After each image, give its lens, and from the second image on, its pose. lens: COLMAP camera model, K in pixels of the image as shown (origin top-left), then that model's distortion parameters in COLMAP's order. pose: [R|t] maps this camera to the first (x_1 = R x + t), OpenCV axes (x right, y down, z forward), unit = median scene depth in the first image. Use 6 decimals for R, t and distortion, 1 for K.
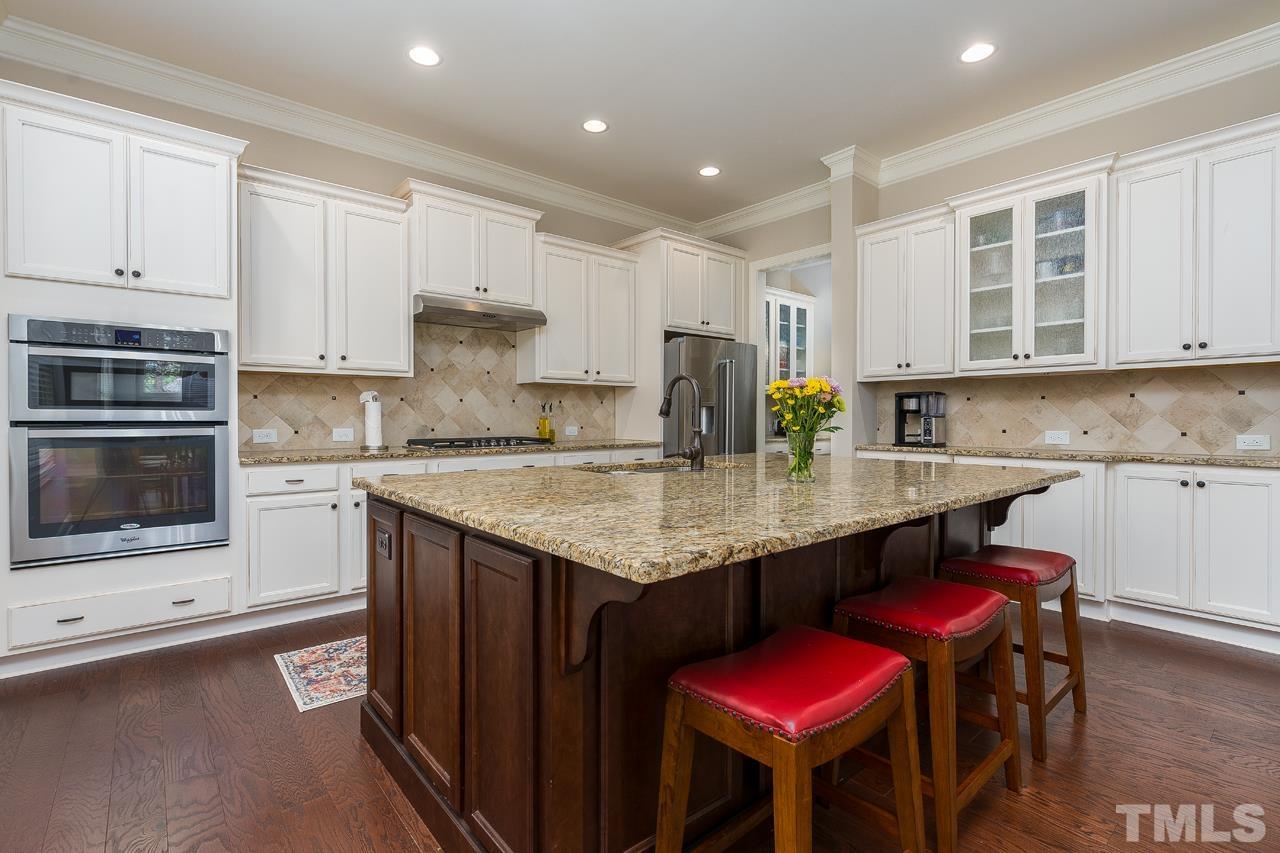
lens RADIAL K [[583.5, 0, 634.2], [0, 583.5, 416.7], [0, 0, 1]] dist [-0.005388, 0.003650]
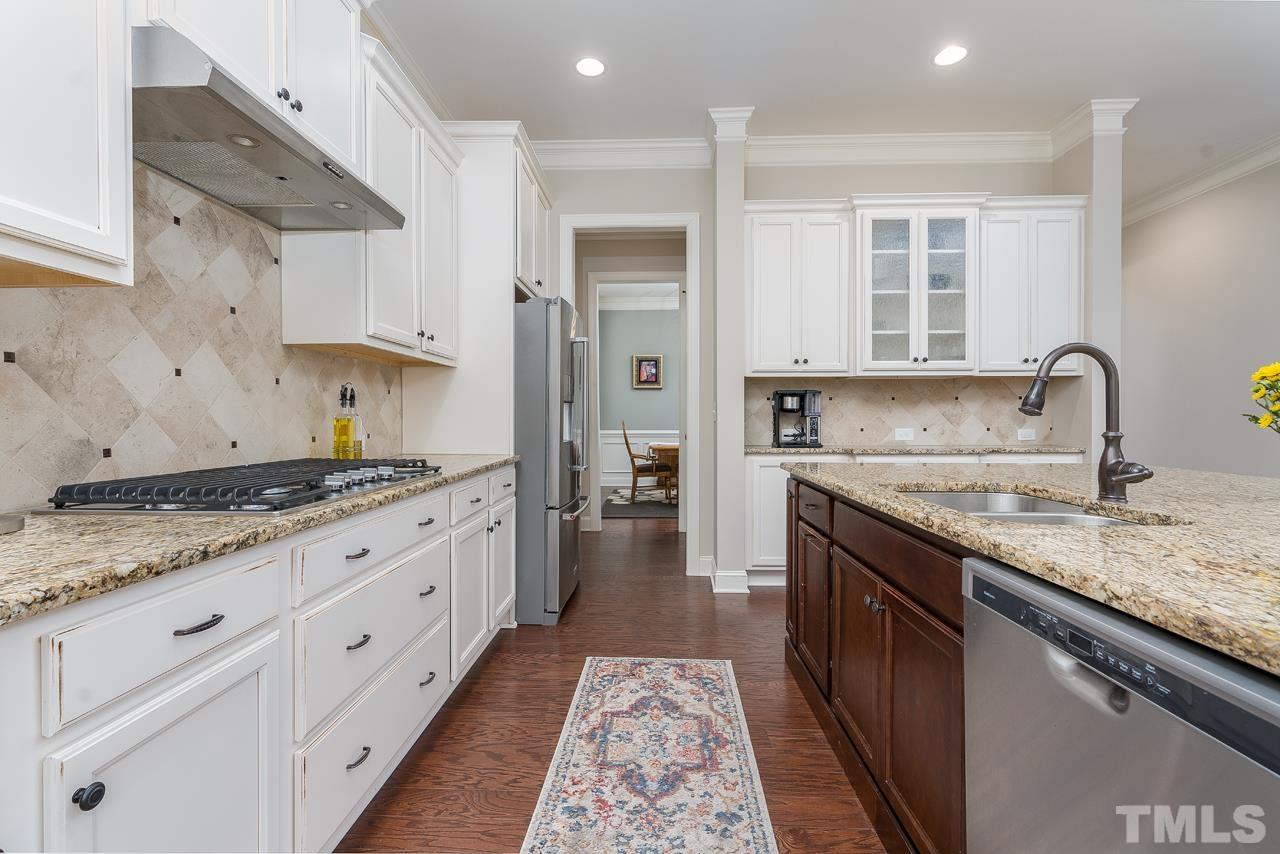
lens RADIAL K [[583.5, 0, 636.3], [0, 583.5, 417.3], [0, 0, 1]] dist [-0.005388, 0.003650]
pose [[0.671877, -0.000756, 0.740662, -0.435595], [0.001510, 0.999999, -0.000350, 0.002180], [-0.740661, 0.001354, 0.671877, 0.599936]]
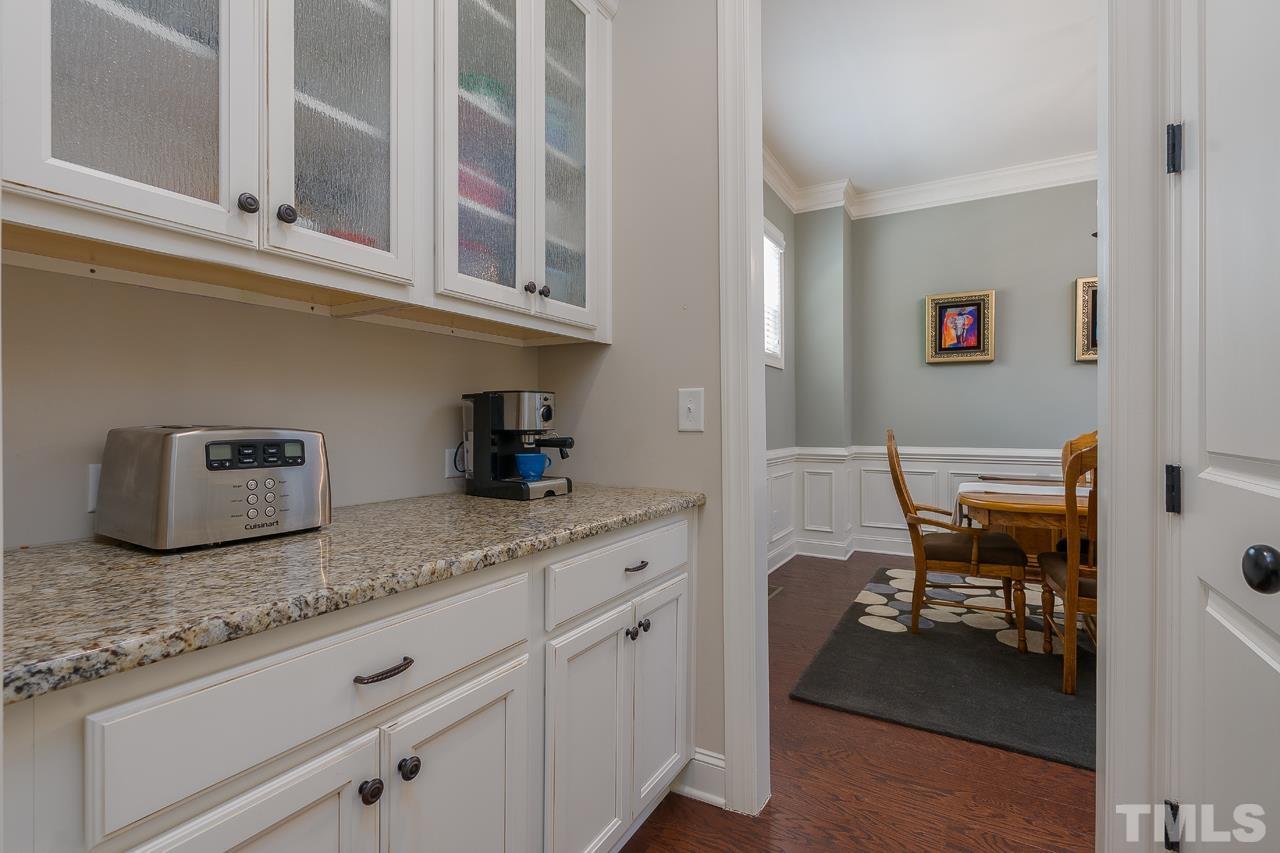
lens RADIAL K [[583.5, 0, 667.7], [0, 583.5, 442.0], [0, 0, 1]] dist [-0.005388, 0.003650]
pose [[0.928512, -0.022889, 0.370596, 0.408522], [0.015810, 0.999630, 0.022129, 0.007312], [-0.370966, -0.014687, 0.928530, 1.317758]]
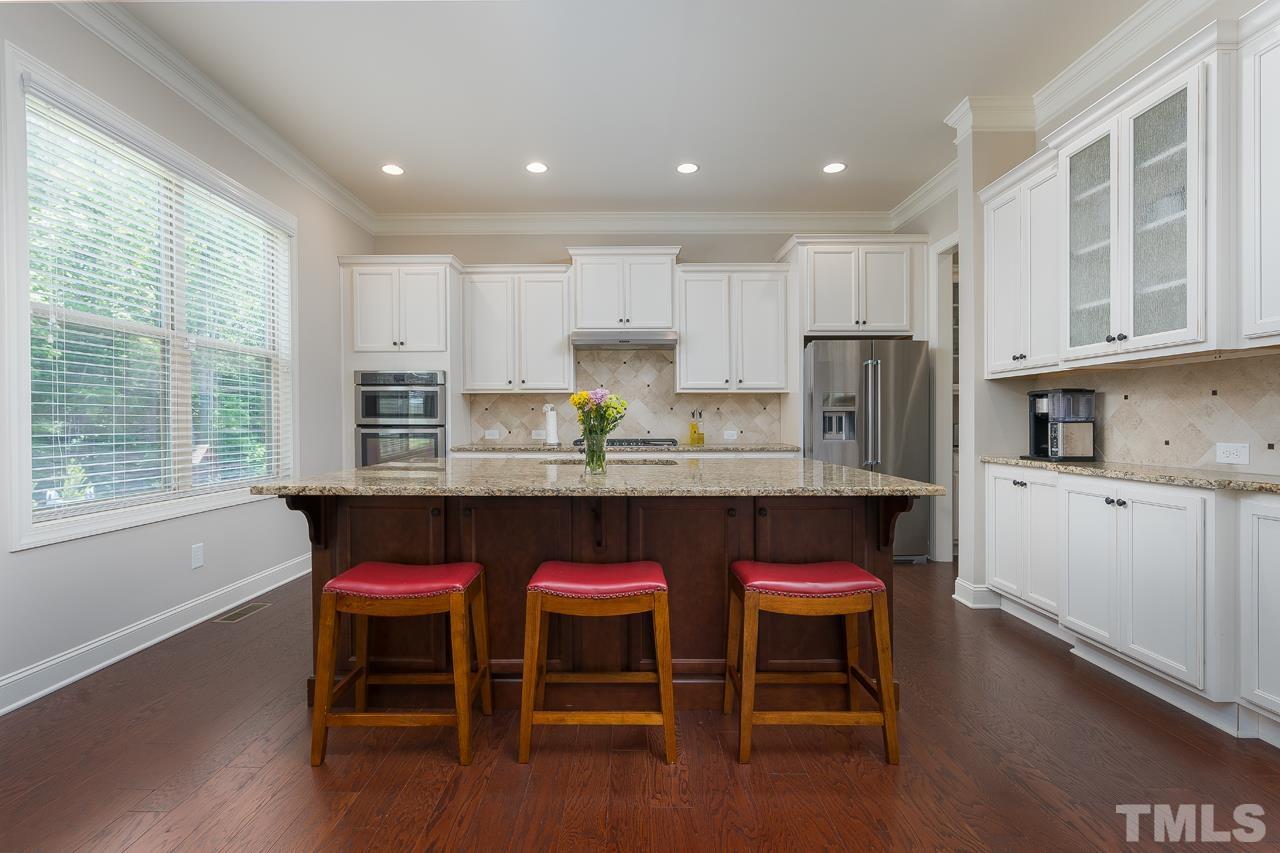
lens RADIAL K [[583.5, 0, 626.8], [0, 583.5, 424.2], [0, 0, 1]] dist [-0.005388, 0.003650]
pose [[0.759058, 0.001955, -0.651020, 0.608009], [0.000363, 0.999994, 0.003426, 0.000414], [0.651023, -0.002837, 0.759053, 0.052908]]
